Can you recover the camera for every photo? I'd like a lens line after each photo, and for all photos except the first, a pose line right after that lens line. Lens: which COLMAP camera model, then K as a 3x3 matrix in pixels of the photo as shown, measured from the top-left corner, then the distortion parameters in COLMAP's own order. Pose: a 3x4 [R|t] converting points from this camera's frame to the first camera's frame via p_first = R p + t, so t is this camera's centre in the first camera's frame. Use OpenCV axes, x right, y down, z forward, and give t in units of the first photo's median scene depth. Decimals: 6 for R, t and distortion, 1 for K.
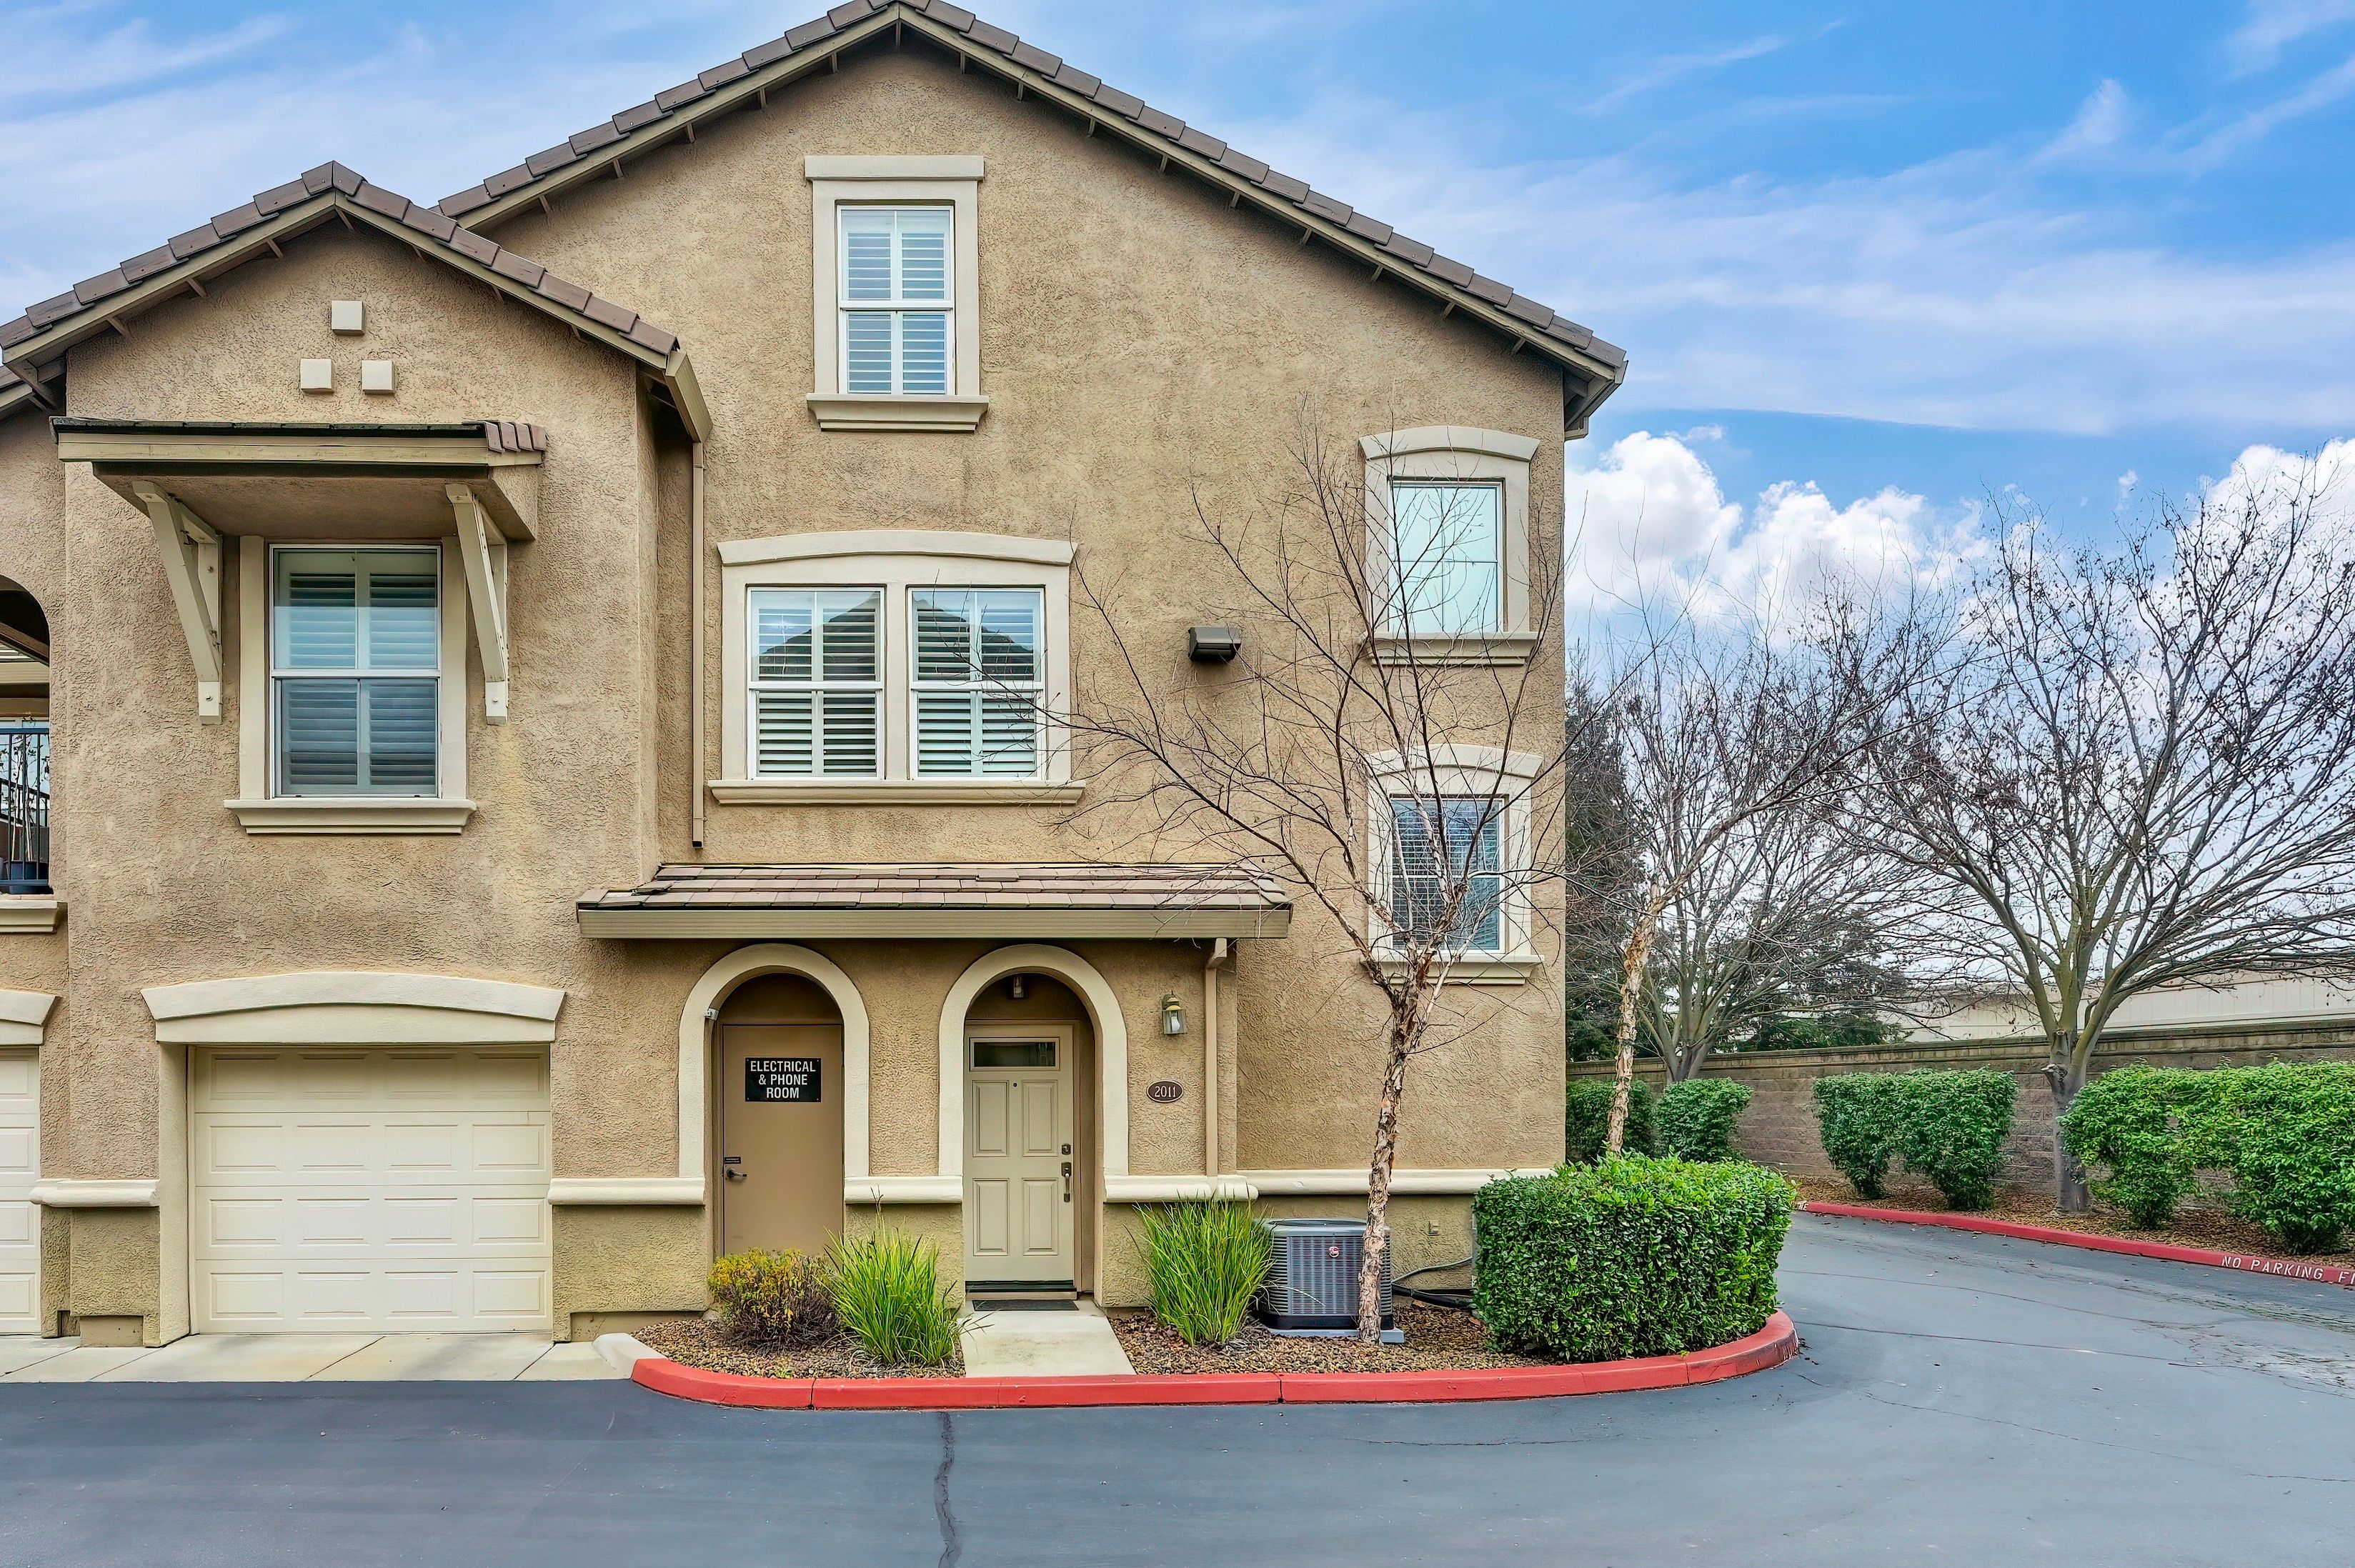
lens RADIAL K [[966.1, 0, 1175.8], [0, 966.1, 747.2], [0, 0, 1]] dist [0.003111, -0.000400]
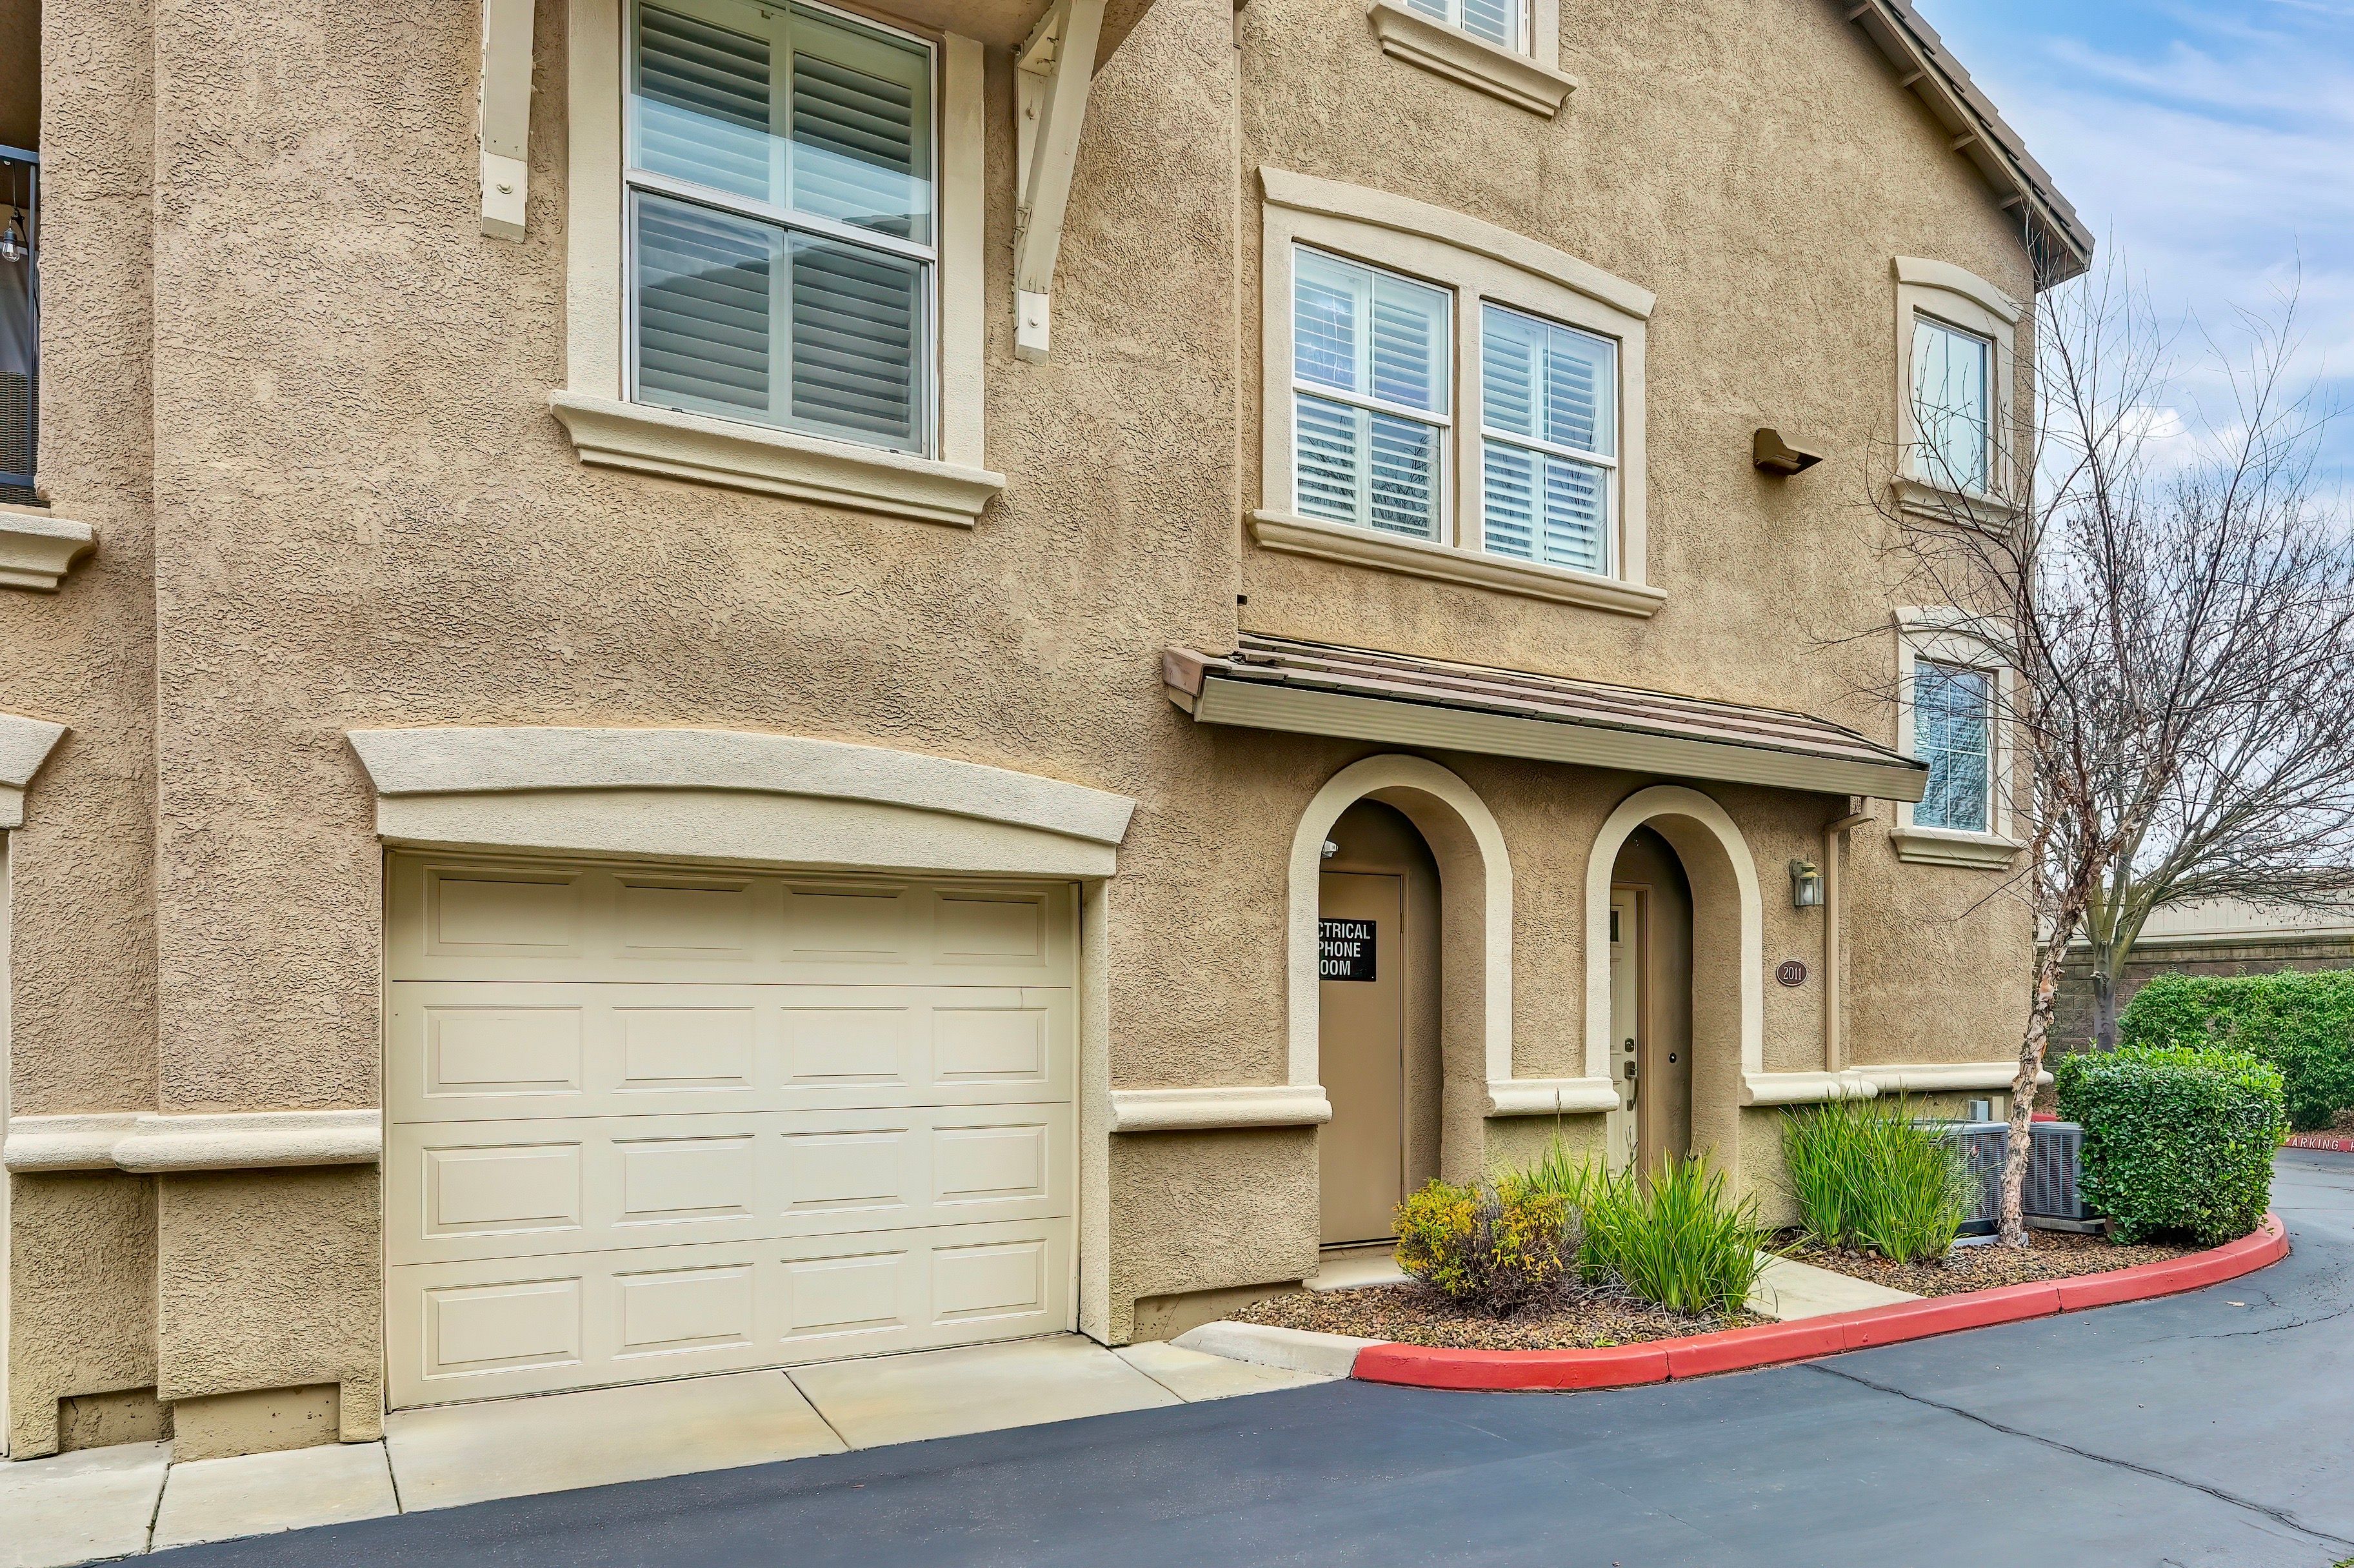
lens RADIAL K [[1218.3, 0, 1176.9], [0, 1218.3, 592.5], [0, 0, 1]] dist [0.001067, 0.000675]
pose [[0.901861, 0.145372, 0.406834, -0.924641], [-0.148815, 0.988589, -0.023356, 0.127920], [-0.405587, -0.039479, 0.913204, 0.252435]]
